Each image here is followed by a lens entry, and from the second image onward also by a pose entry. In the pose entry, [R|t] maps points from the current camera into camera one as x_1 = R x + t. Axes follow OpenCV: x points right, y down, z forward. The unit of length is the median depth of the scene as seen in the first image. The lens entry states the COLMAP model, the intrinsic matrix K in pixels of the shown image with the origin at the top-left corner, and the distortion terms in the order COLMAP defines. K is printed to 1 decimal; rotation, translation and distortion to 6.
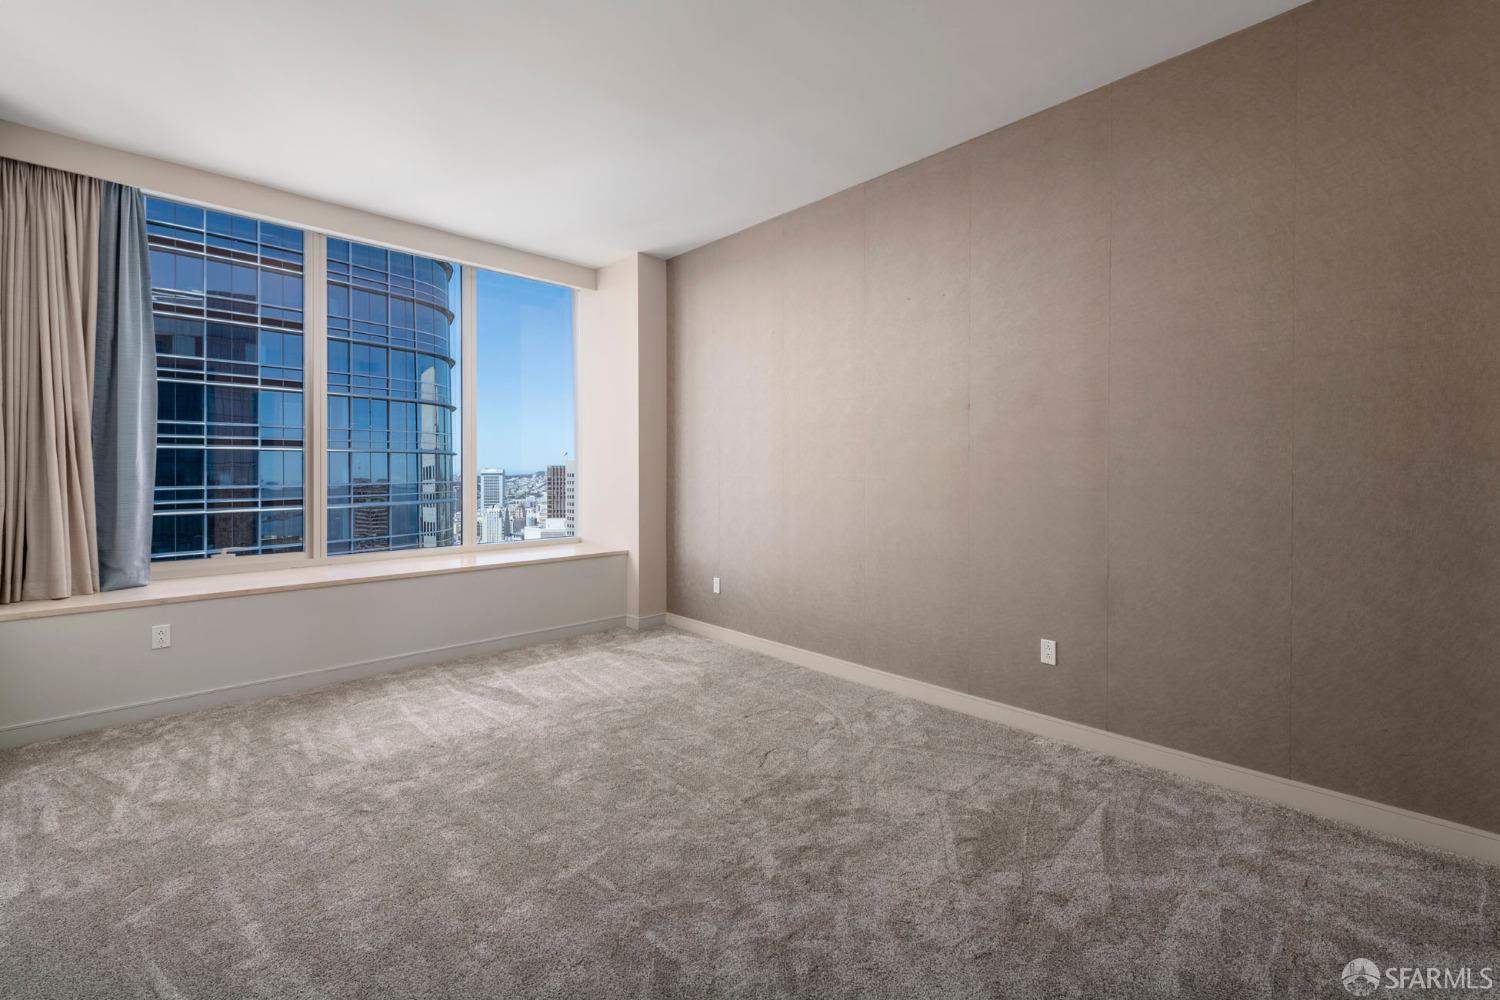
lens RADIAL K [[649.8, 0, 757.3], [0, 649.8, 490.4], [0, 0, 1]] dist [0.002218, -0.000384]
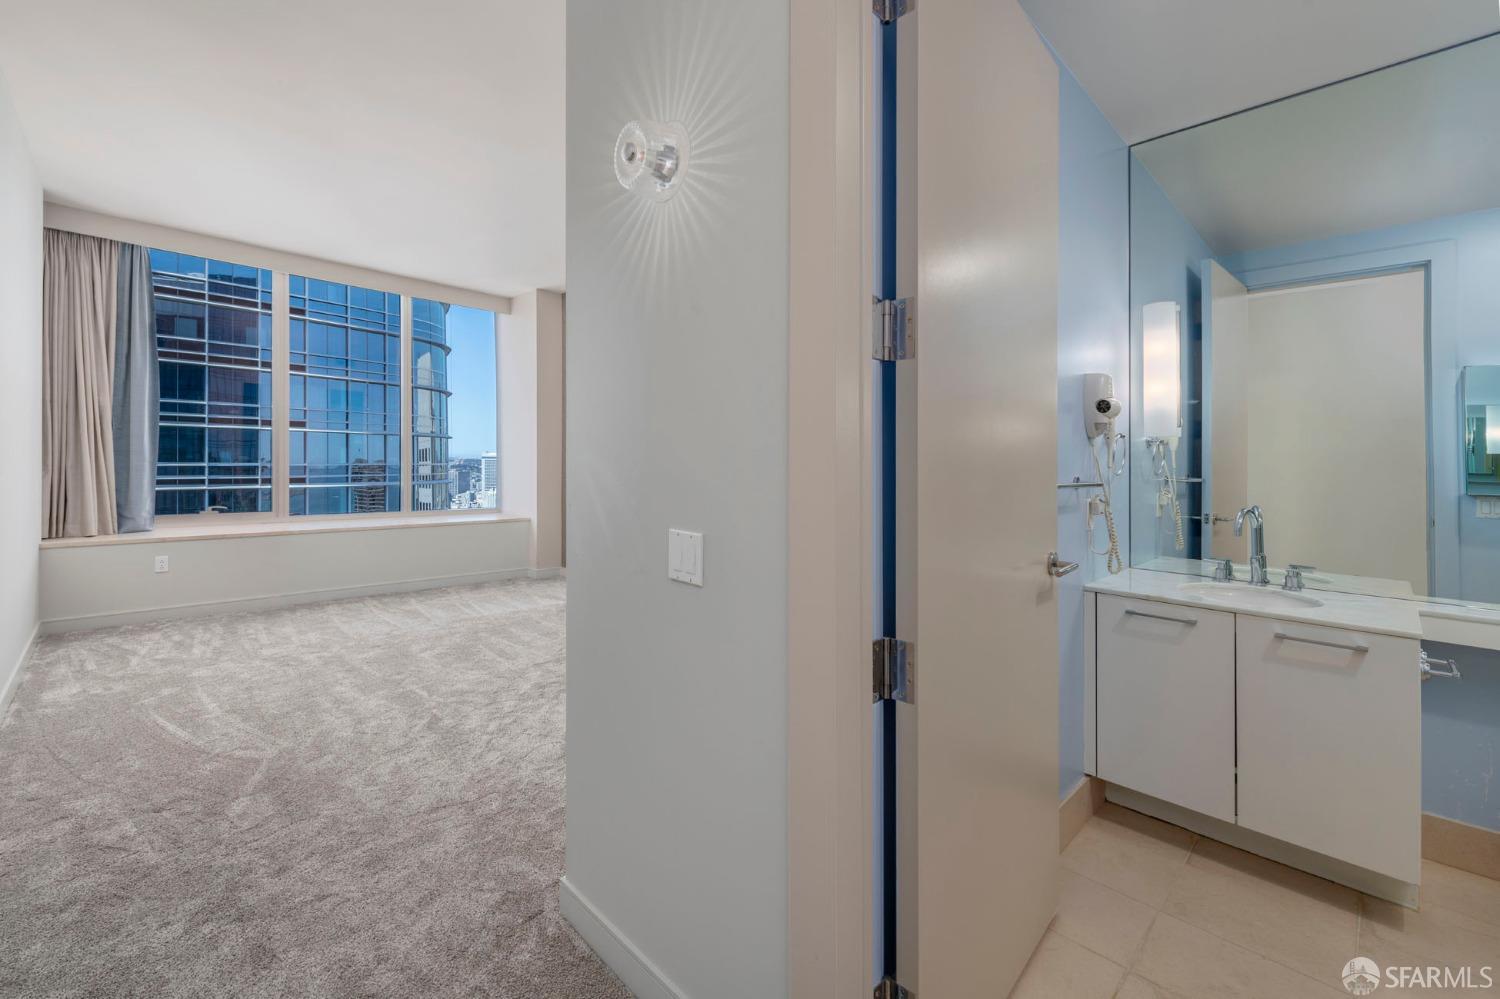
lens RADIAL K [[617.6, 0, 753.1], [0, 617.6, 491.4], [0, 0, 1]] dist [0.001570, -0.000113]
pose [[0.999592, 0.020416, 0.019951, 0.187608], [-0.020828, 0.999570, 0.020656, 0.004529], [-0.019521, -0.021063, 0.999588, -0.202389]]
